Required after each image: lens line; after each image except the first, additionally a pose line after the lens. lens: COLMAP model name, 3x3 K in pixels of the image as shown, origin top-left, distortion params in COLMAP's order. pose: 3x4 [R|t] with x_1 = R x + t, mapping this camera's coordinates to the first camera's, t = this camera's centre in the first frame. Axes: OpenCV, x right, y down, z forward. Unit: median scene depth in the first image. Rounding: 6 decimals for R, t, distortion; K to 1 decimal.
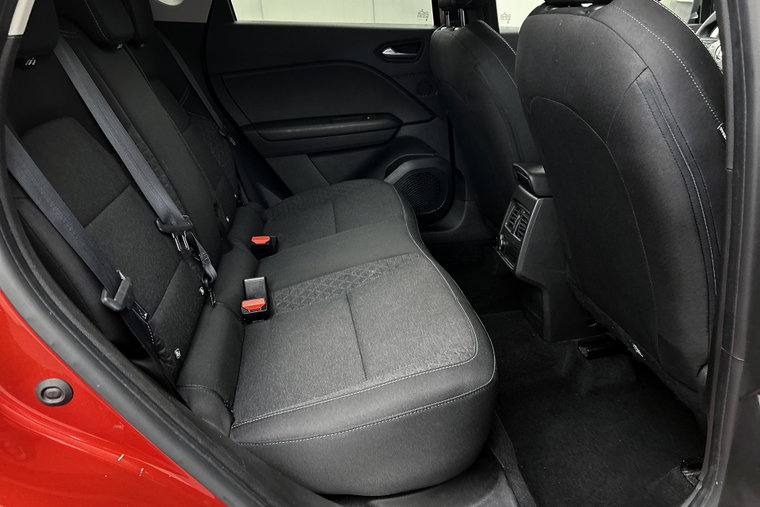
lens RADIAL K [[572.7, 0, 382.4], [0, 572.7, 253.2], [0, 0, 1]] dist [0.060194, -0.078351]
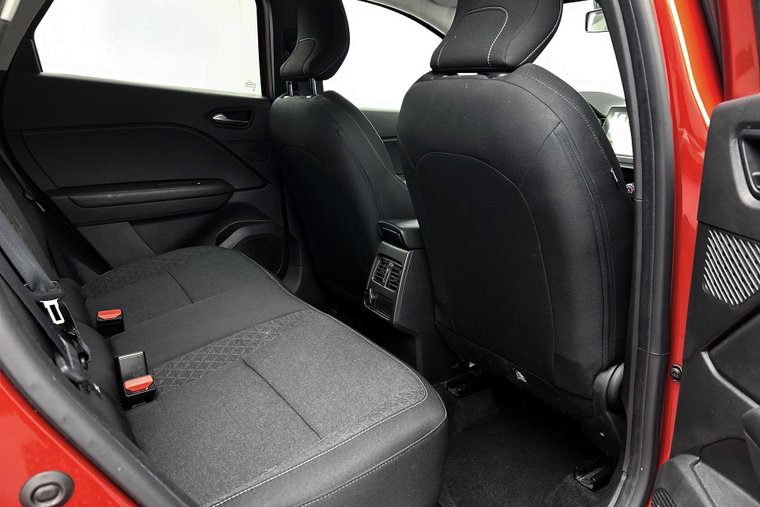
lens RADIAL K [[572.7, 0, 379.1], [0, 572.7, 255.2], [0, 0, 1]] dist [0.060194, -0.078351]
pose [[0.906676, -0.040641, 0.419866, -0.217362], [0.099631, 0.987819, -0.119531, 0.033760], [-0.409894, 0.150208, 0.899680, 0.057849]]
